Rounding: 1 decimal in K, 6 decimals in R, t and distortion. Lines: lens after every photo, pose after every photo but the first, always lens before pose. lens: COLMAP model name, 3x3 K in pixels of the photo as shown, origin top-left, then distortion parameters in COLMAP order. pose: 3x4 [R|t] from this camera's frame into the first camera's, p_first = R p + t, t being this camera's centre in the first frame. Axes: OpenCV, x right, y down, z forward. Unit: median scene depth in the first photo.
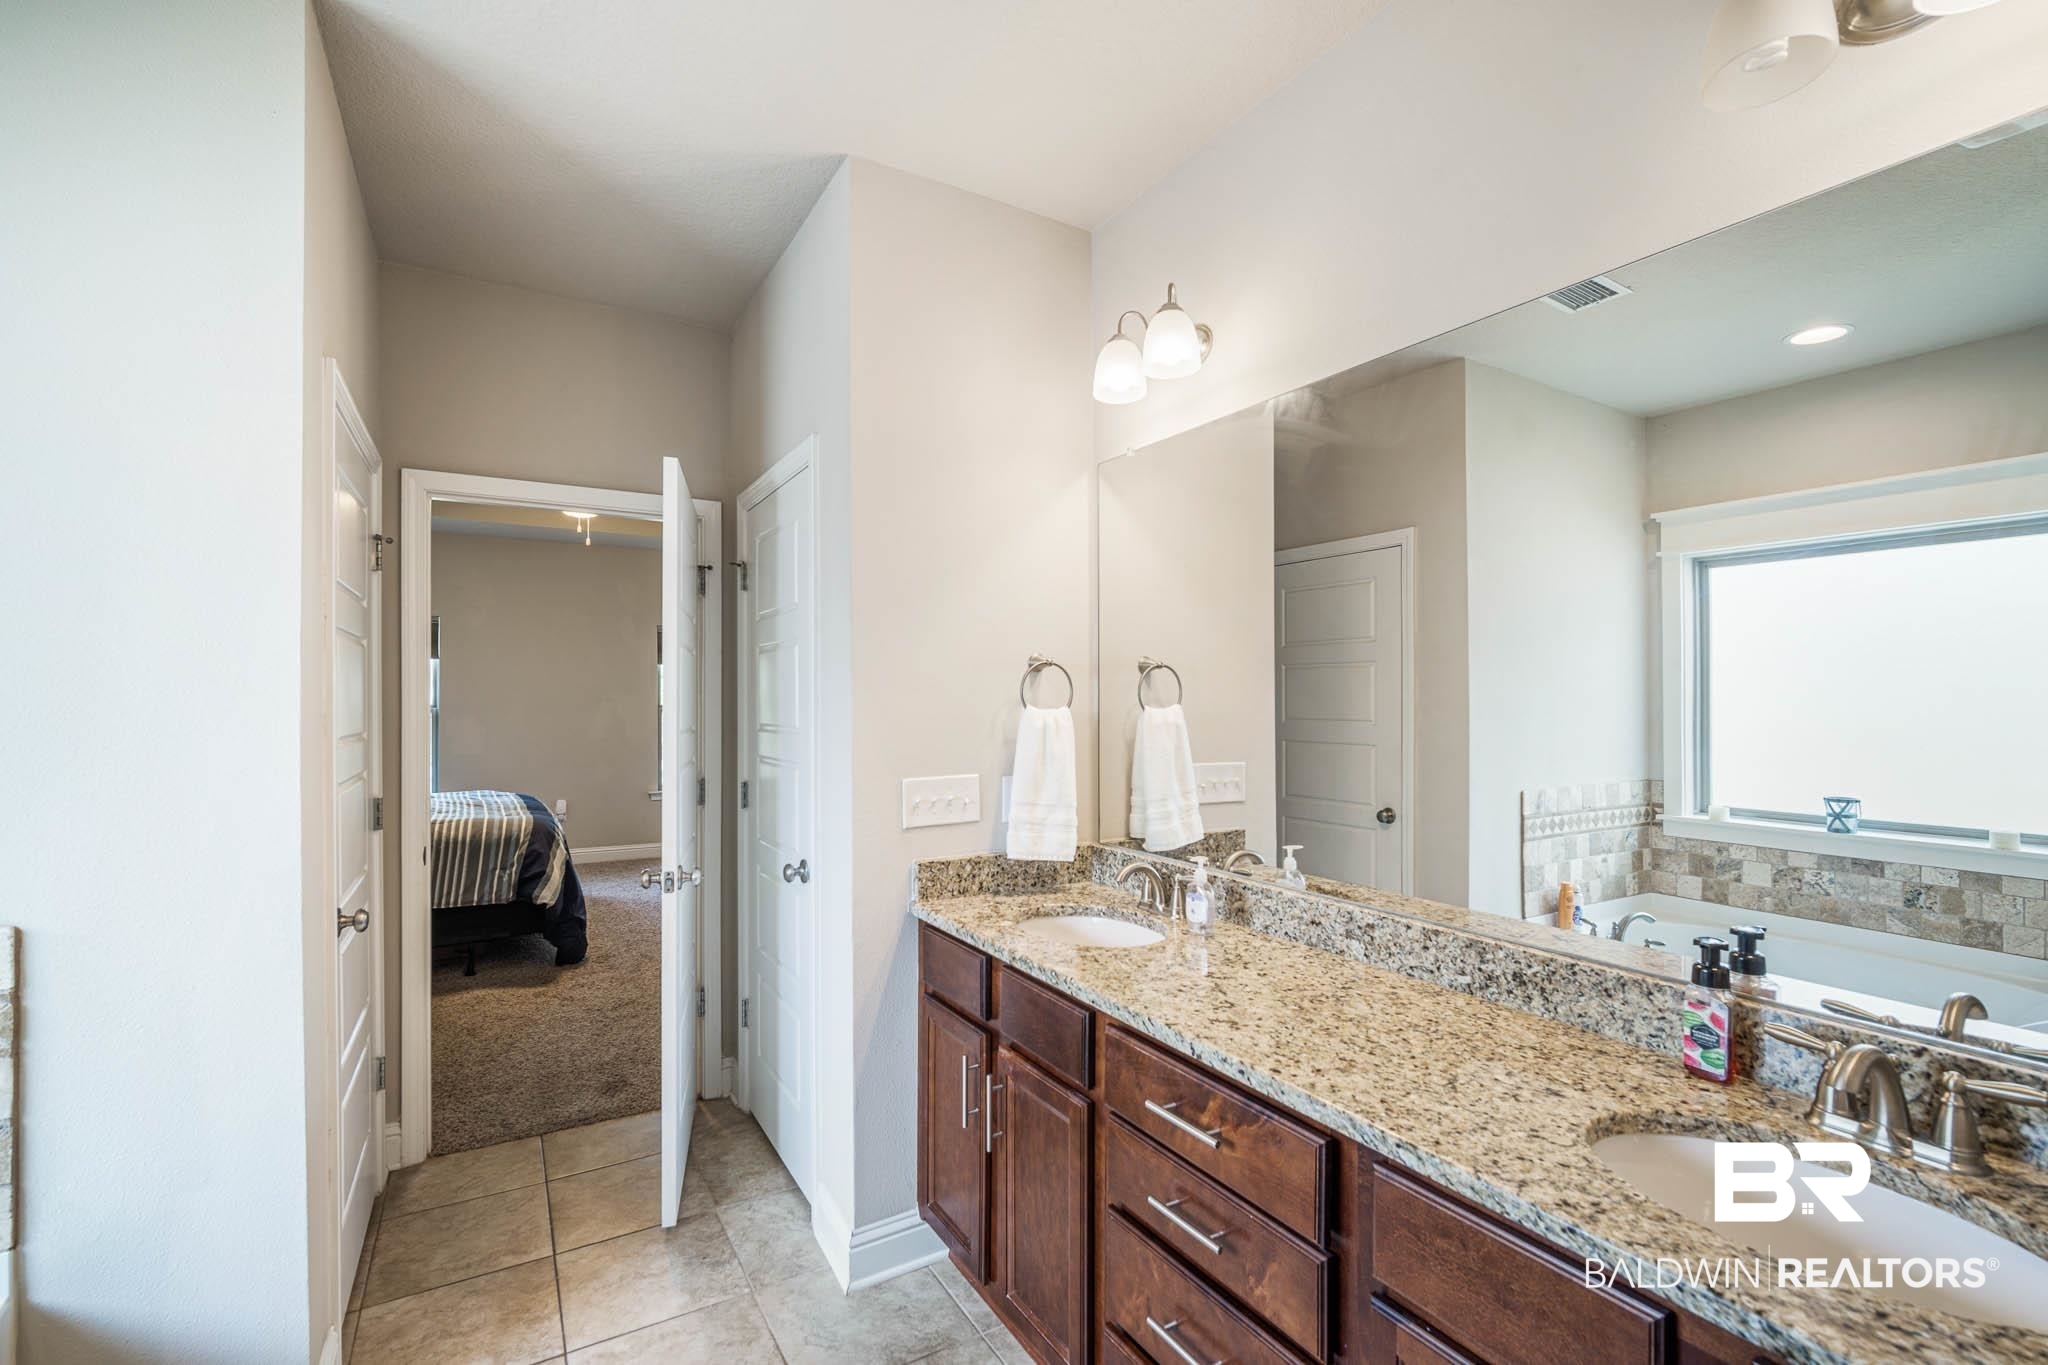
lens RADIAL K [[896.3, 0, 1022.9], [0, 896.3, 662.1], [0, 0, 1]] dist [-0.007536, 0.000478]
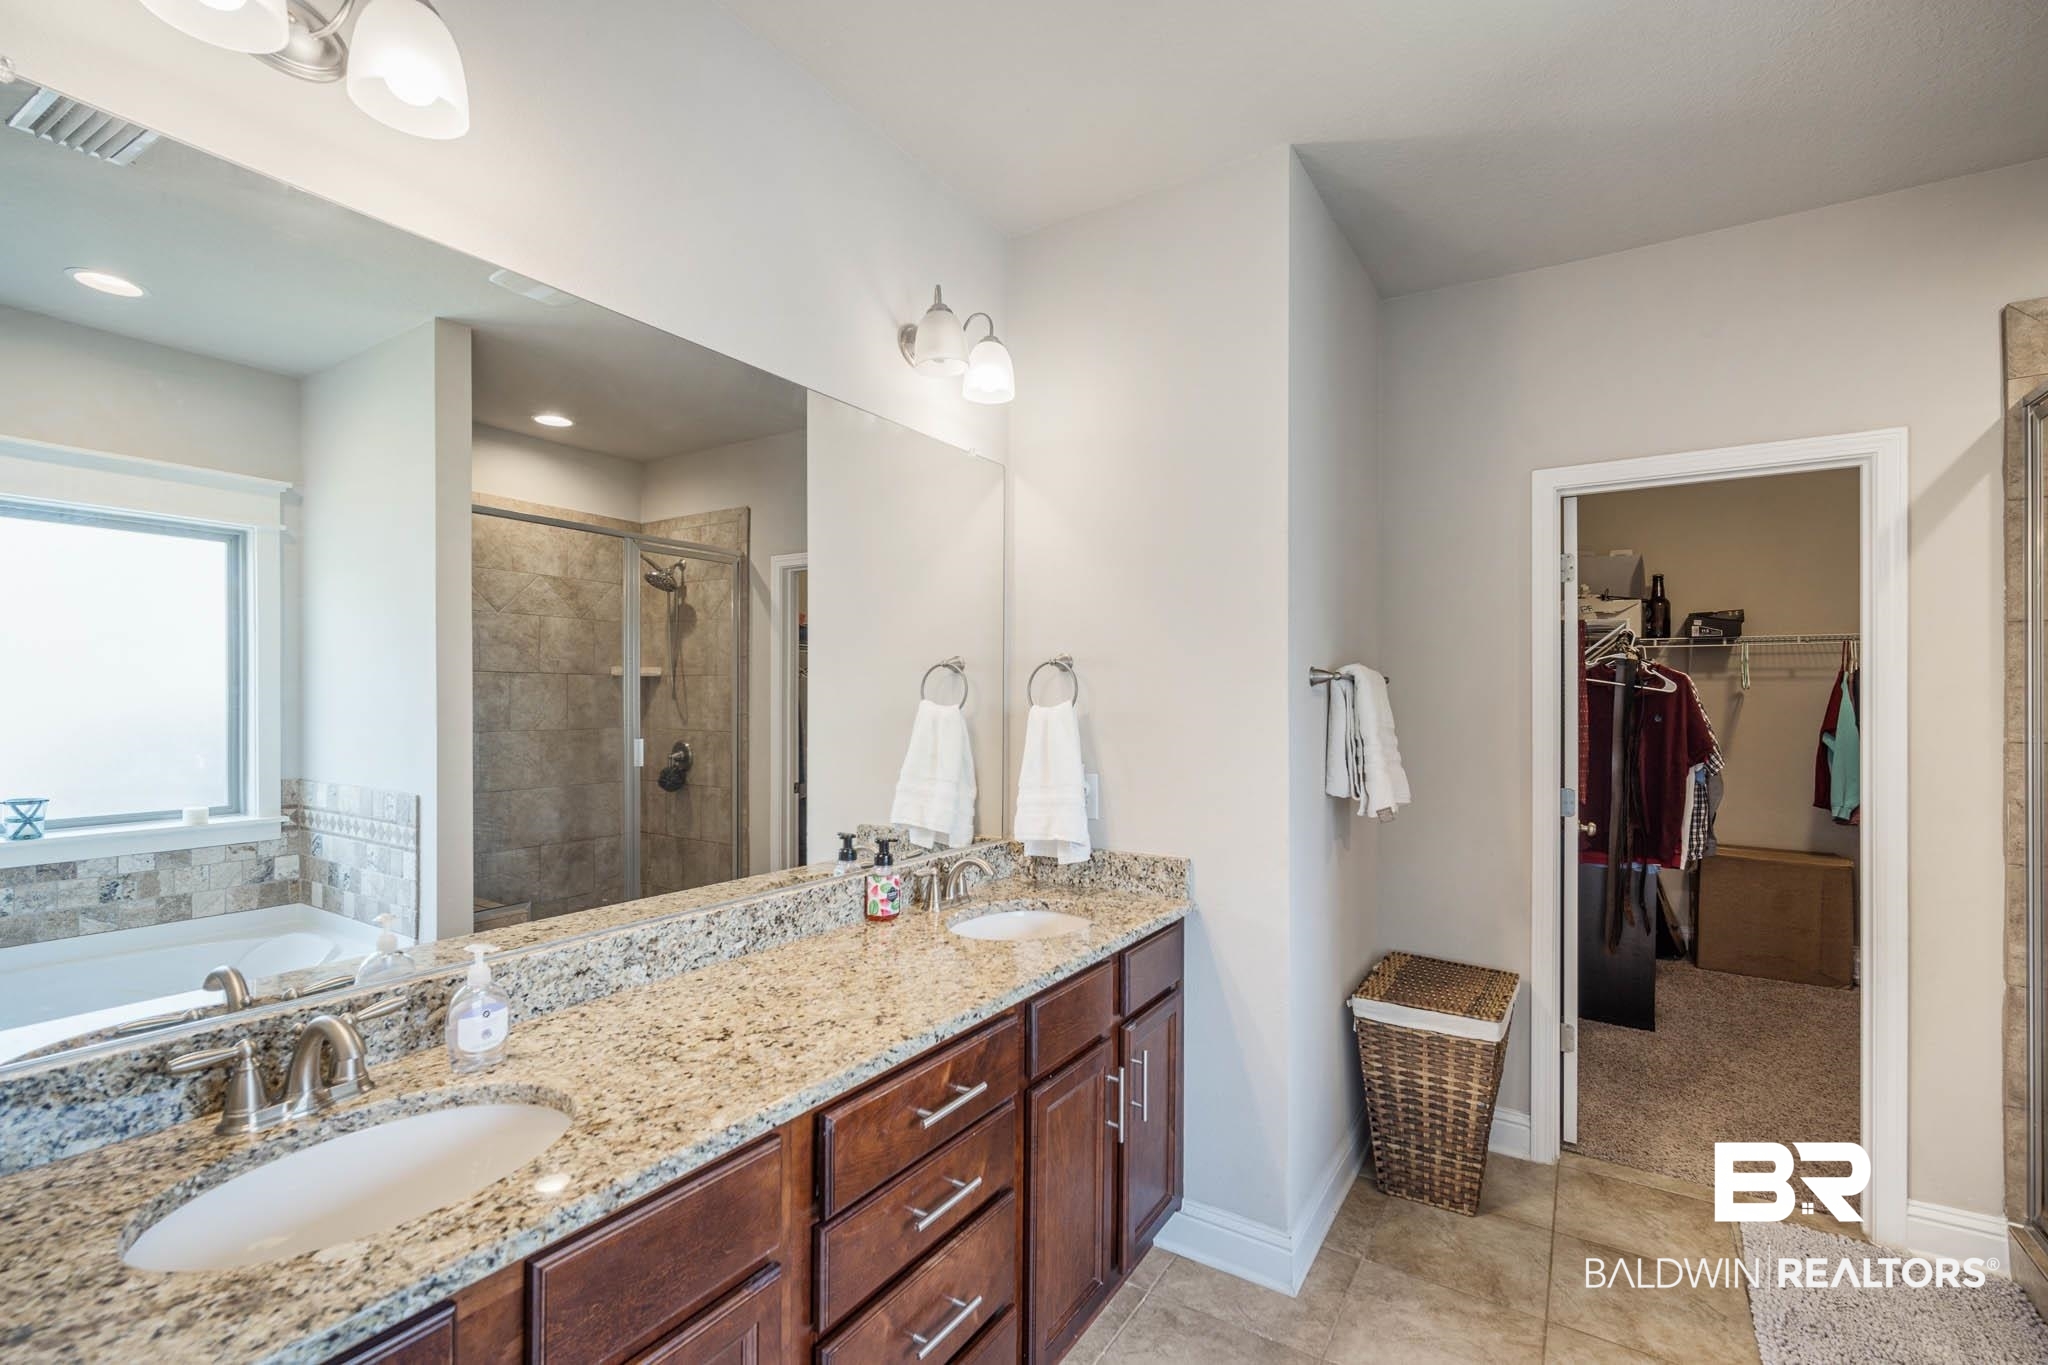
lens RADIAL K [[890.6, 0, 1029.7], [0, 890.6, 673.7], [0, 0, 1]] dist [-0.010623, 0.000264]
pose [[-0.443314, 0.013684, 0.896262, -0.326842], [-0.045716, 0.998237, -0.037853, 0.019647], [-0.895200, -0.057755, -0.441907, 0.574957]]
